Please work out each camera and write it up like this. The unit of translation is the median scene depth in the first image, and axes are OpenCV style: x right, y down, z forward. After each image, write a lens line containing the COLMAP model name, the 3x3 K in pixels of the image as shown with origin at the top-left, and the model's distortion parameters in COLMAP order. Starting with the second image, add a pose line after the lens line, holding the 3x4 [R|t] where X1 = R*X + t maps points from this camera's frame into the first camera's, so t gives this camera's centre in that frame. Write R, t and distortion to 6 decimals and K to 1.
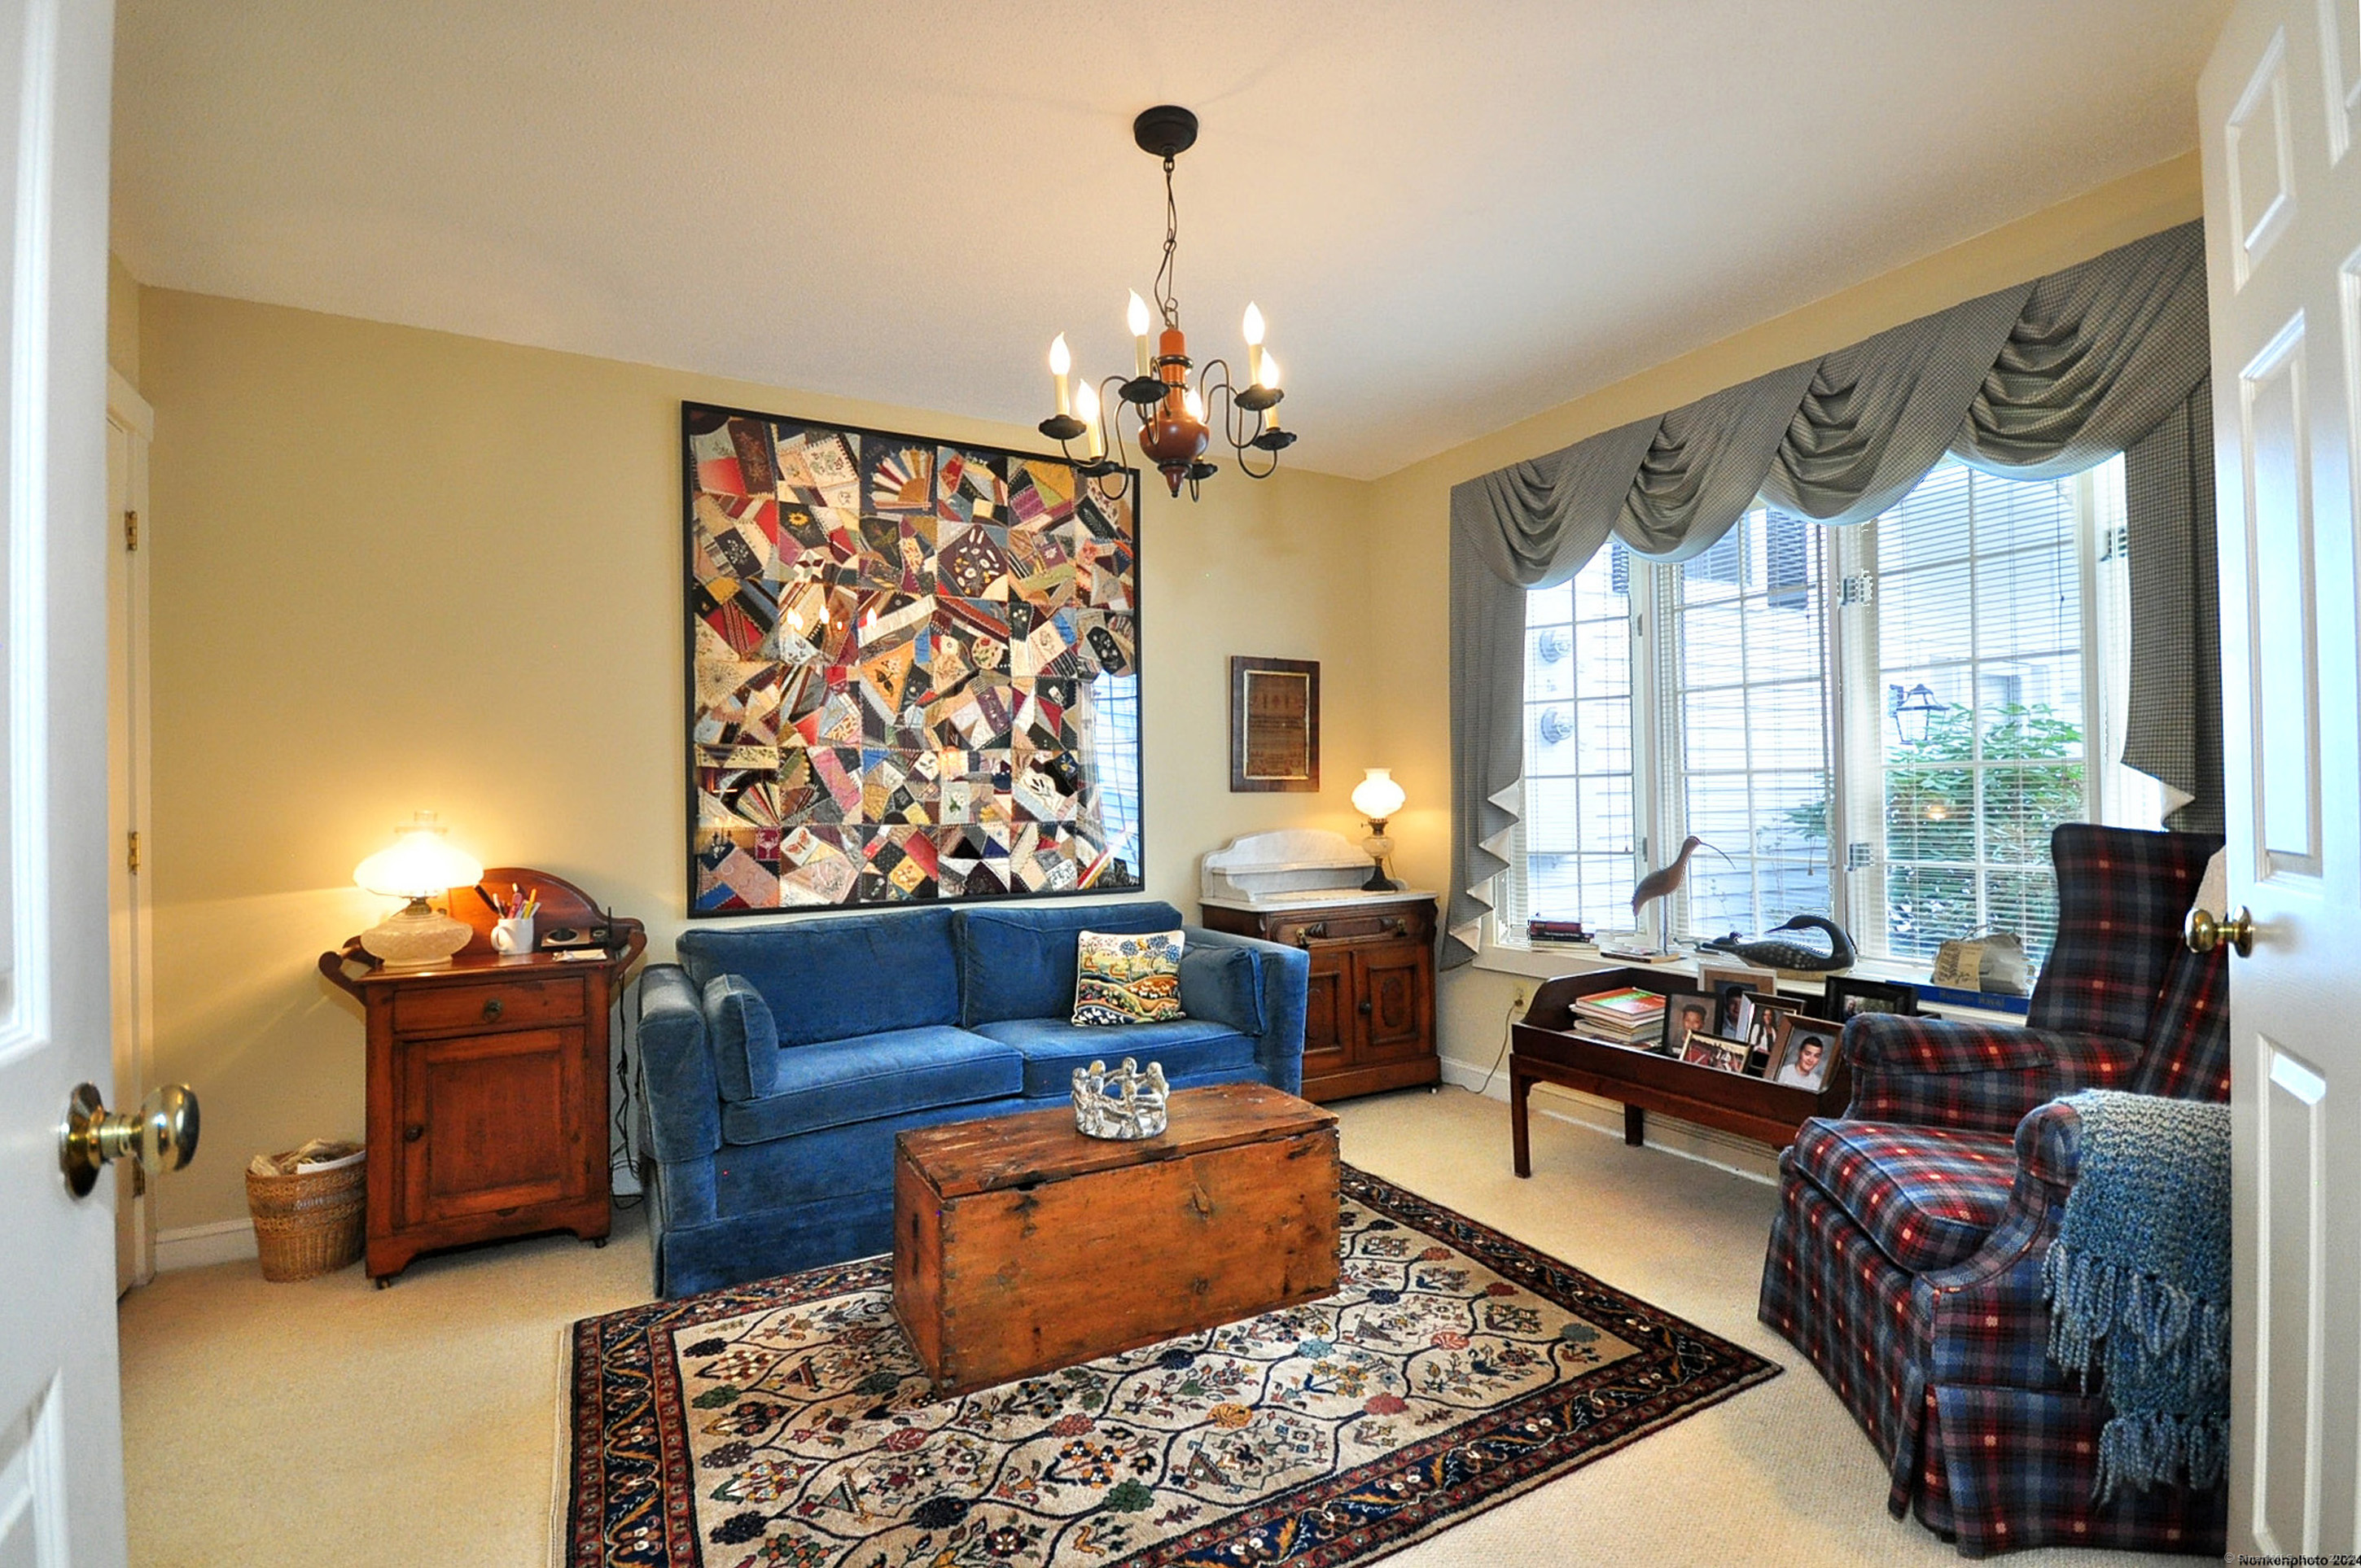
lens RADIAL K [[1016.3, 0, 1180.5], [0, 1016.3, 784.0], [0, 0, 1]] dist [0.017064, 0.000085]
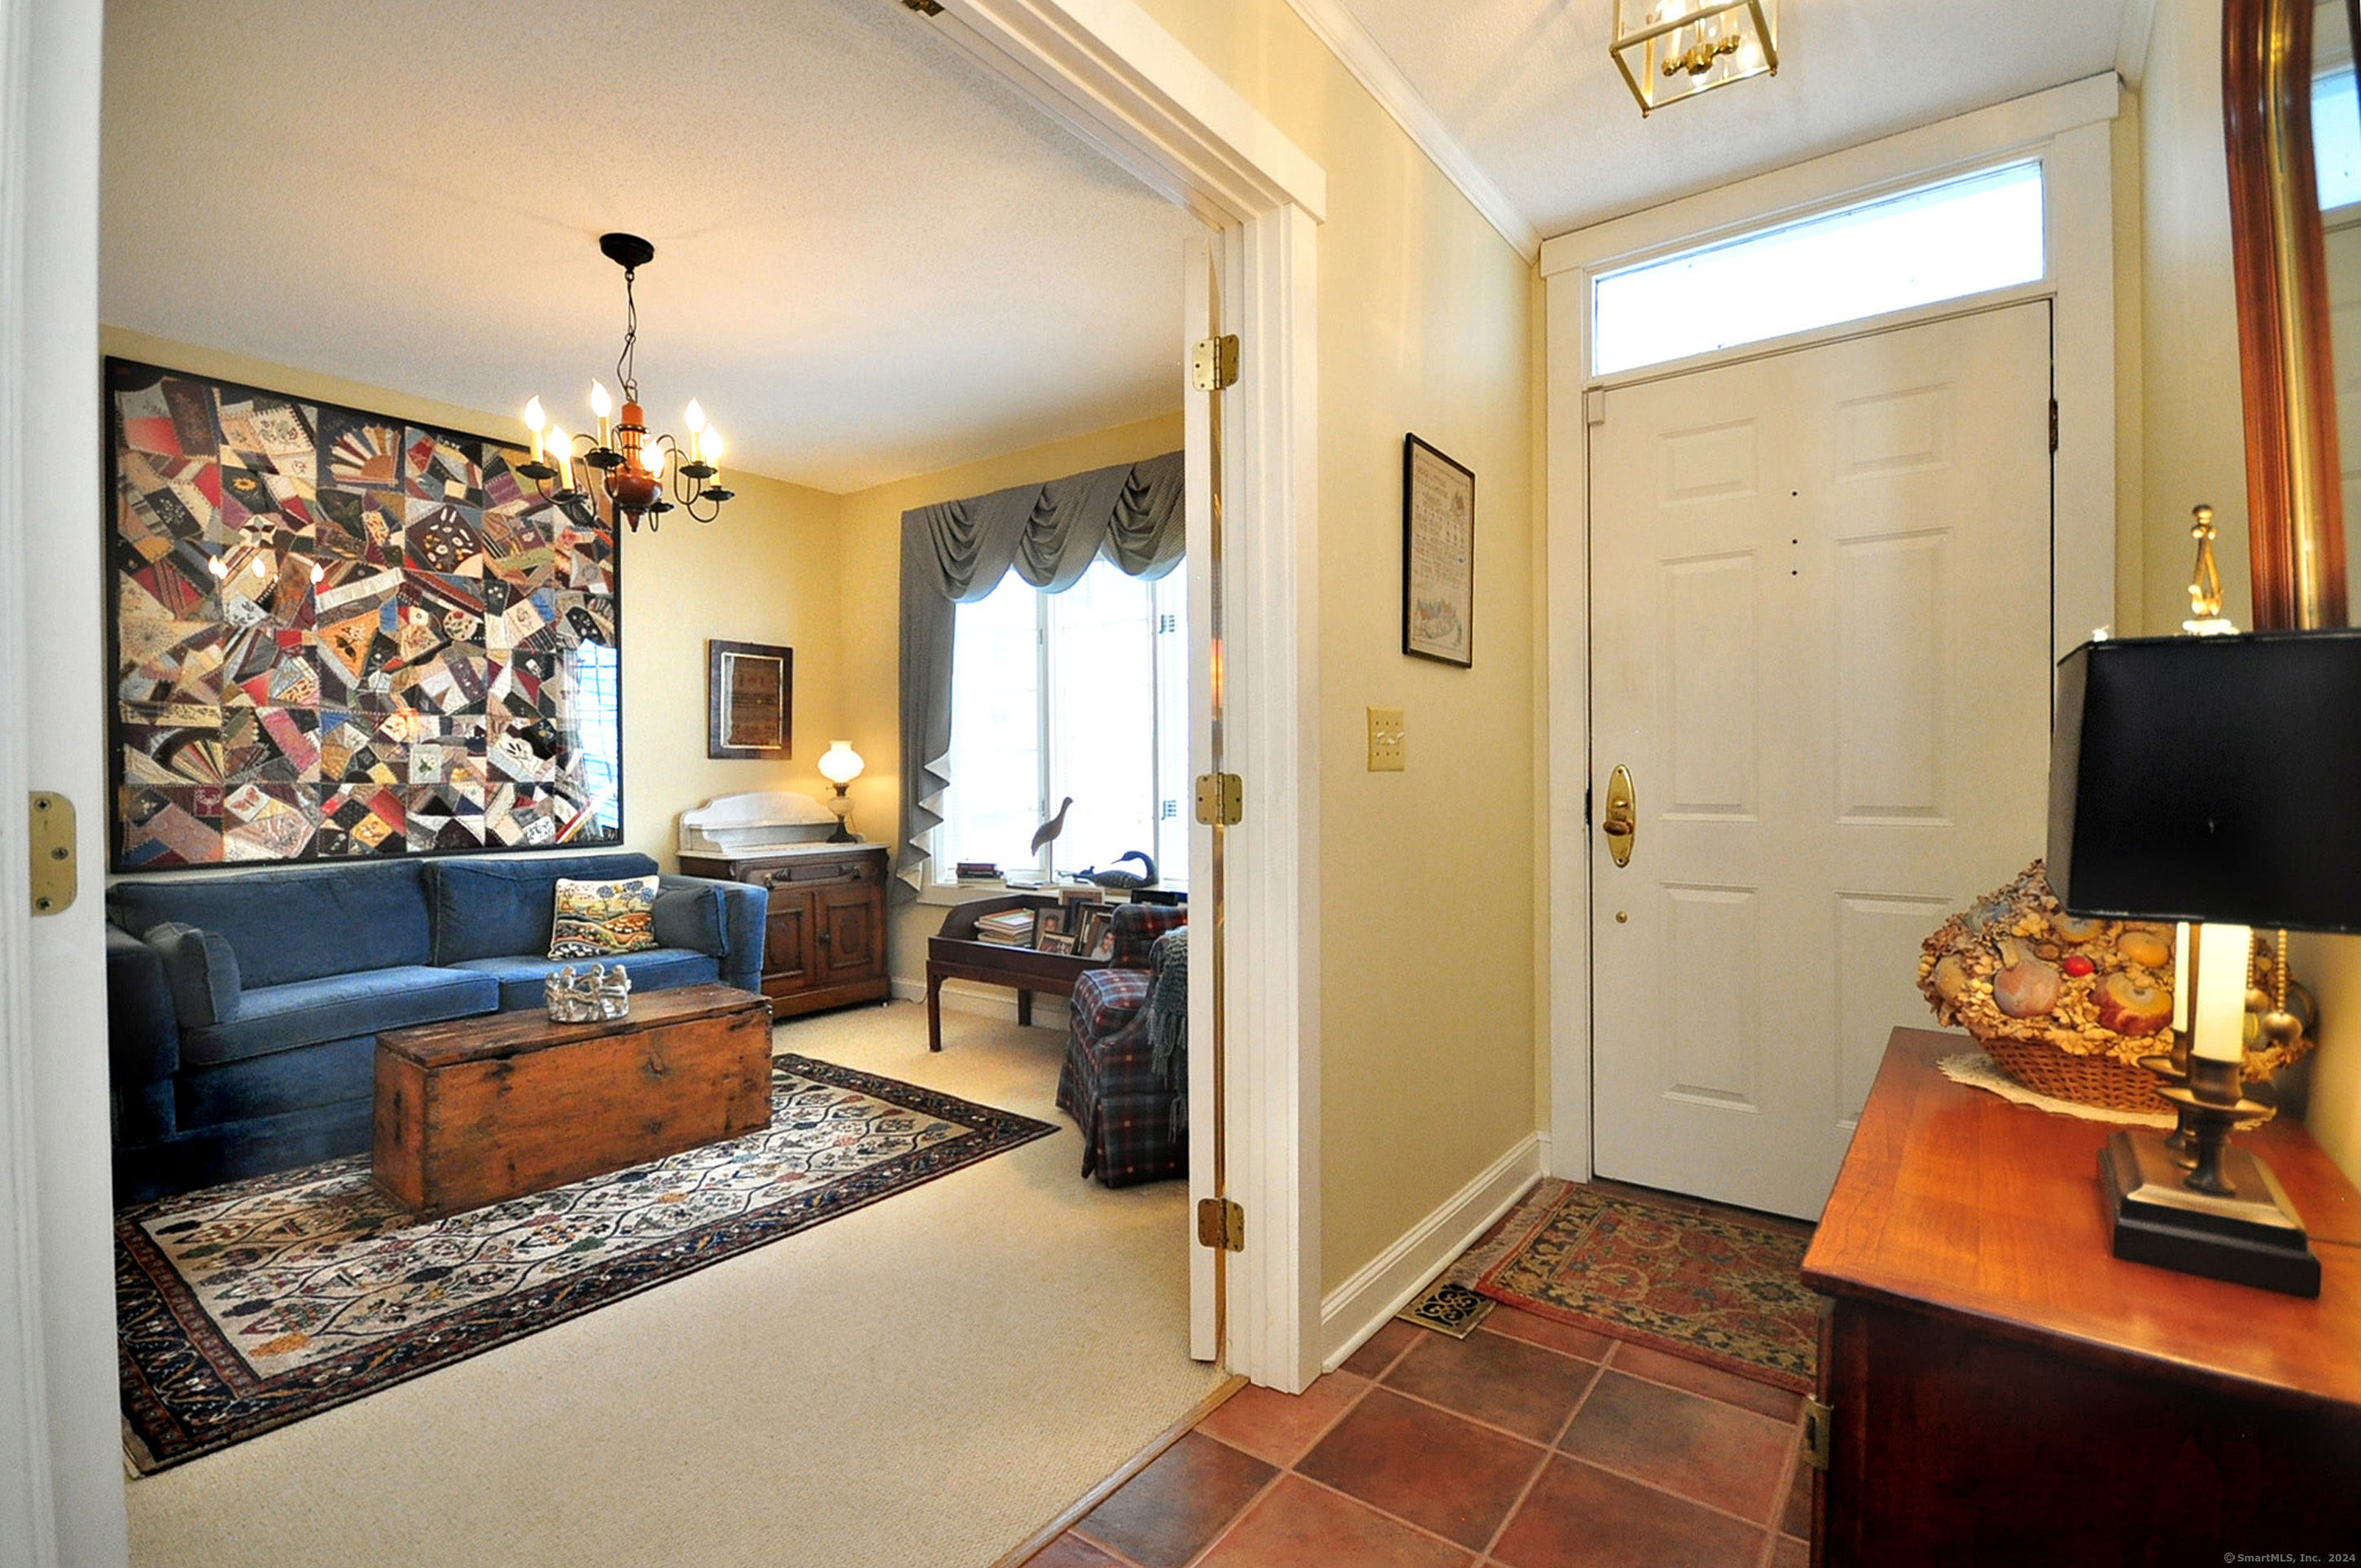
lens RADIAL K [[1031.3, 0, 1108.7], [0, 1031.3, 783.0], [0, 0, 1]] dist [0.018379, 0.000148]
pose [[0.927829, 0.006162, 0.372955, 0.042131], [-0.013807, 0.999746, 0.017832, 0.010303], [-0.372750, -0.021695, 0.927678, -0.313614]]
